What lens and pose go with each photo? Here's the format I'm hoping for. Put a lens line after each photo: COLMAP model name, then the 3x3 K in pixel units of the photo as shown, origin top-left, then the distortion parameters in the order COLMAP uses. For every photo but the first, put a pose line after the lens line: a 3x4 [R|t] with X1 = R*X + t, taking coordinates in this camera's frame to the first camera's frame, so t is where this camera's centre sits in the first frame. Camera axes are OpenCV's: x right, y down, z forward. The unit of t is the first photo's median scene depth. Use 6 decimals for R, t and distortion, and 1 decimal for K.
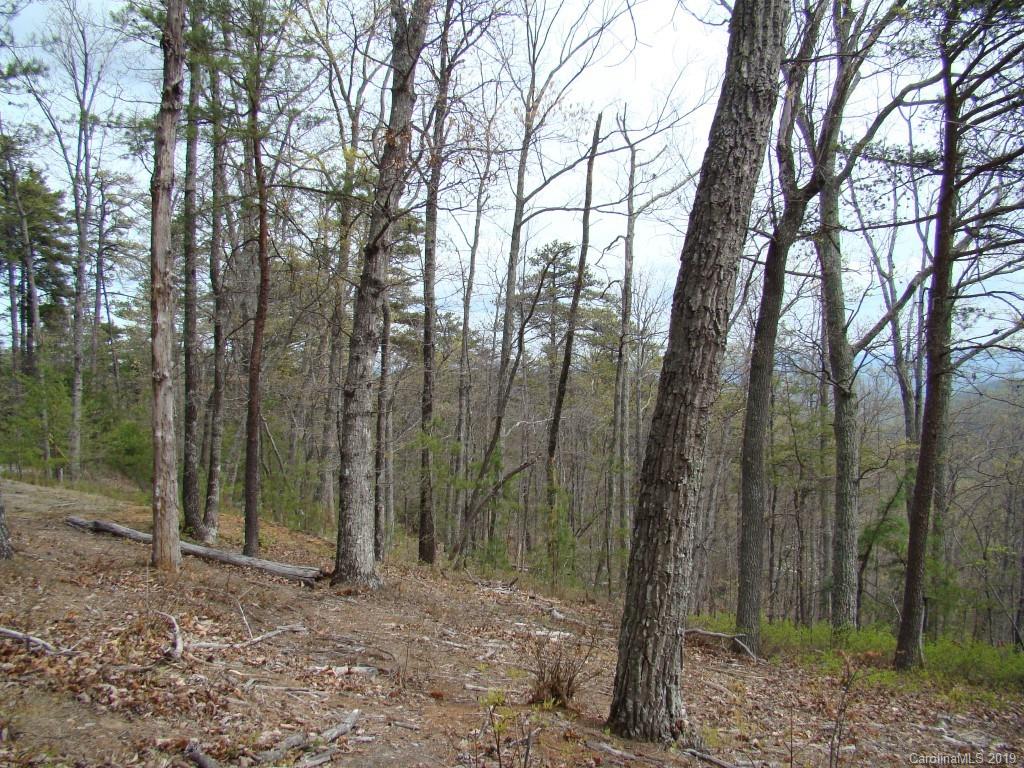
lens RADIAL K [[966.1, 0, 514.5], [0, 966.1, 398.7], [0, 0, 1]] dist [-0.178442, 0.136946]
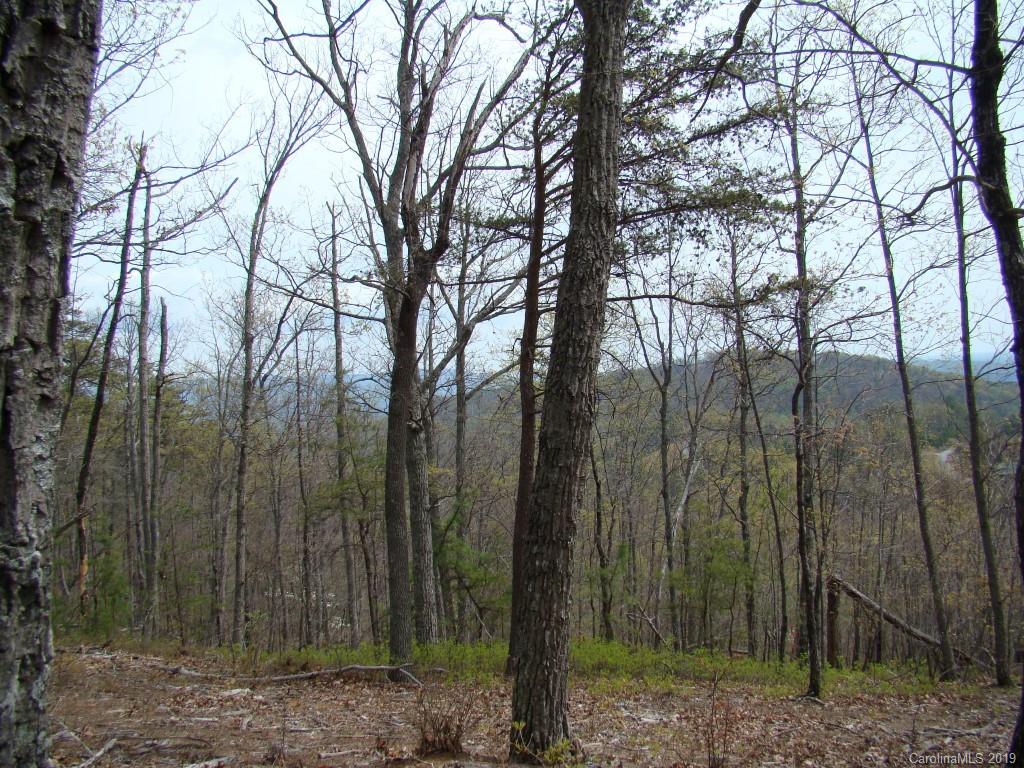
lens RADIAL K [[966.1, 0, 514.5], [0, 966.1, 398.7], [0, 0, 1]] dist [-0.178442, 0.136946]
pose [[0.841644, -0.029867, 0.539206, -0.515916], [0.043562, 0.998970, -0.012663, -0.075668], [-0.538272, 0.034147, 0.842079, 0.027614]]
